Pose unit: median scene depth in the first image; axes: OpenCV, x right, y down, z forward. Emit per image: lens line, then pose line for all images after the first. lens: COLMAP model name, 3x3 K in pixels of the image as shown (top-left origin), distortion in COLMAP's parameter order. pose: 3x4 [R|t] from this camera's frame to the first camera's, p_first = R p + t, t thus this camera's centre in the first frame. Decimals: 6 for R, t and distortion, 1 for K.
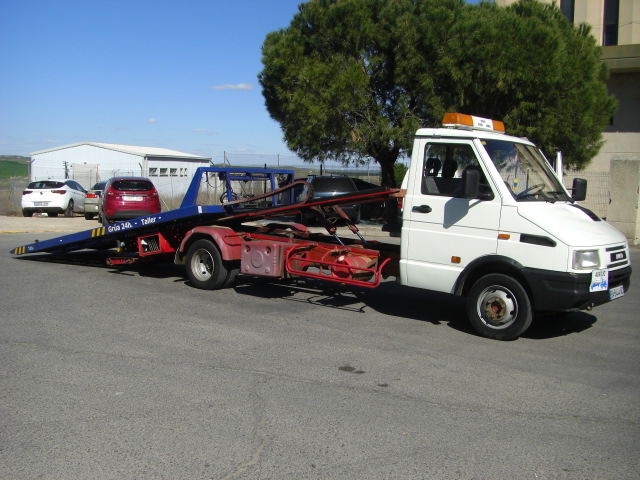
lens RADIAL K [[742.4, 0, 320.0], [0, 742.4, 240.0], [0, 0, 1]] dist [-0.204897, 0.171533]
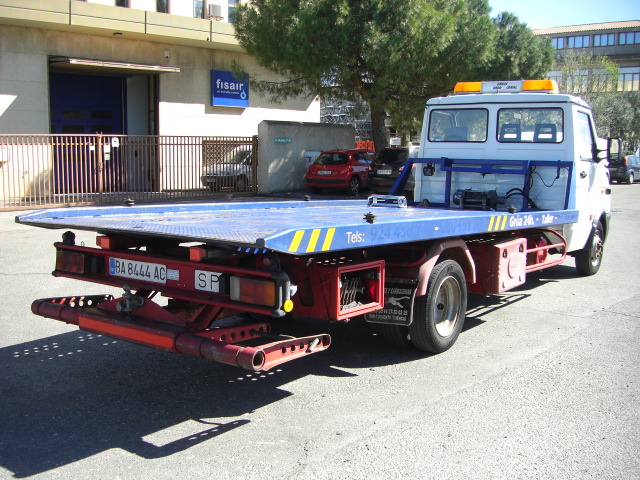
lens RADIAL K [[724.2, 0, 299.4], [0, 724.2, 263.6], [0, 0, 1]] dist [-0.196205, 0.184808]
pose [[0.000813, -0.185103, 0.982719, -0.830941], [0.081202, 0.979486, 0.184427, -0.129593], [-0.996697, 0.079648, 0.015827, 1.349795]]
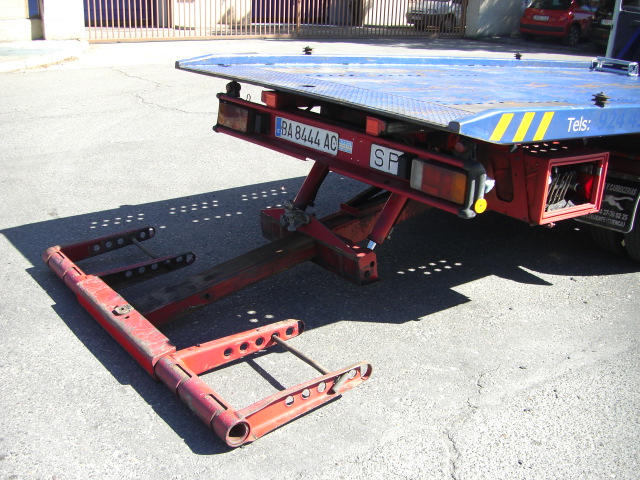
lens RADIAL K [[724.2, 0, 299.4], [0, 724.2, 263.6], [0, 0, 1]] dist [-0.196205, 0.184808]
pose [[0.277185, -0.380165, 0.882407, -0.735249], [0.058818, 0.923385, 0.379343, -0.134052], [-0.959014, -0.053247, 0.278309, 1.352097]]
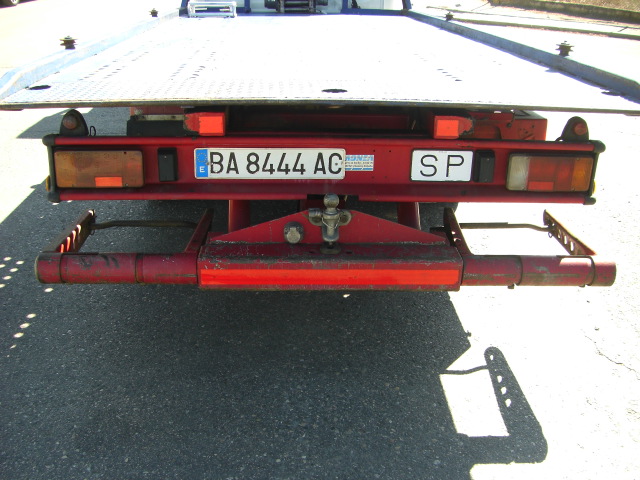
lens RADIAL K [[724.2, 0, 299.4], [0, 724.2, 263.6], [0, 0, 1]] dist [-0.196205, 0.184808]
pose [[-0.626334, -0.362738, 0.690019, -0.526943], [0.028555, 0.873876, 0.485310, -0.148372], [-0.779031, 0.323670, -0.536980, 1.663136]]
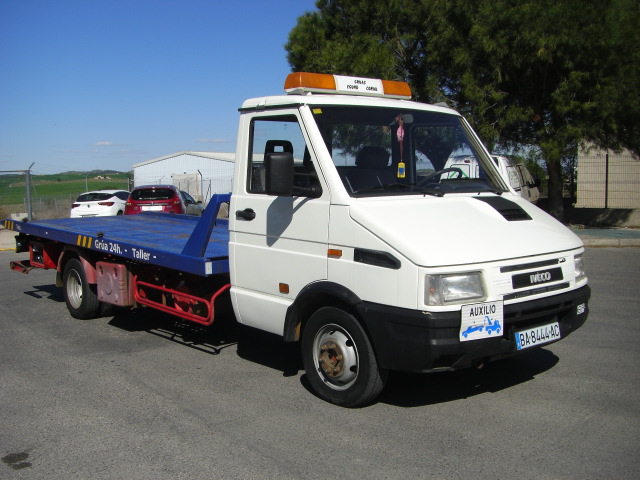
lens RADIAL K [[742.4, 0, 320.0], [0, 742.4, 240.0], [0, 0, 1]] dist [-0.204897, 0.171533]
pose [[0.980728, -0.033379, -0.192508, 0.327846], [0.032947, 0.999442, -0.005448, -0.011676], [0.192583, -0.000999, 0.981280, 0.324720]]
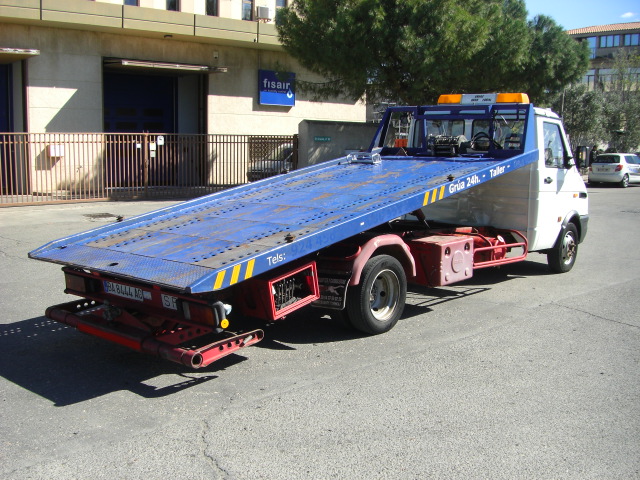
lens RADIAL K [[724.2, 0, 299.4], [0, 724.2, 263.6], [0, 0, 1]] dist [-0.196205, 0.184808]
pose [[0.086150, -0.191508, 0.977703, -0.955722], [0.077122, 0.979689, 0.185102, -0.143141], [-0.993293, 0.059456, 0.099170, 1.241681]]
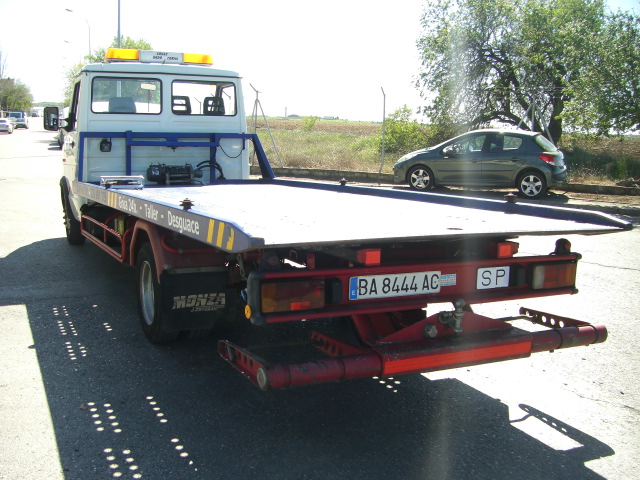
lens RADIAL K [[724.2, 0, 299.4], [0, 724.2, 263.6], [0, 0, 1]] dist [-0.196205, 0.184808]
pose [[-0.884830, -0.144402, 0.442972, -0.422455], [-0.021005, 0.962155, 0.271691, -0.163856], [-0.465440, 0.231096, -0.854377, 1.891164]]
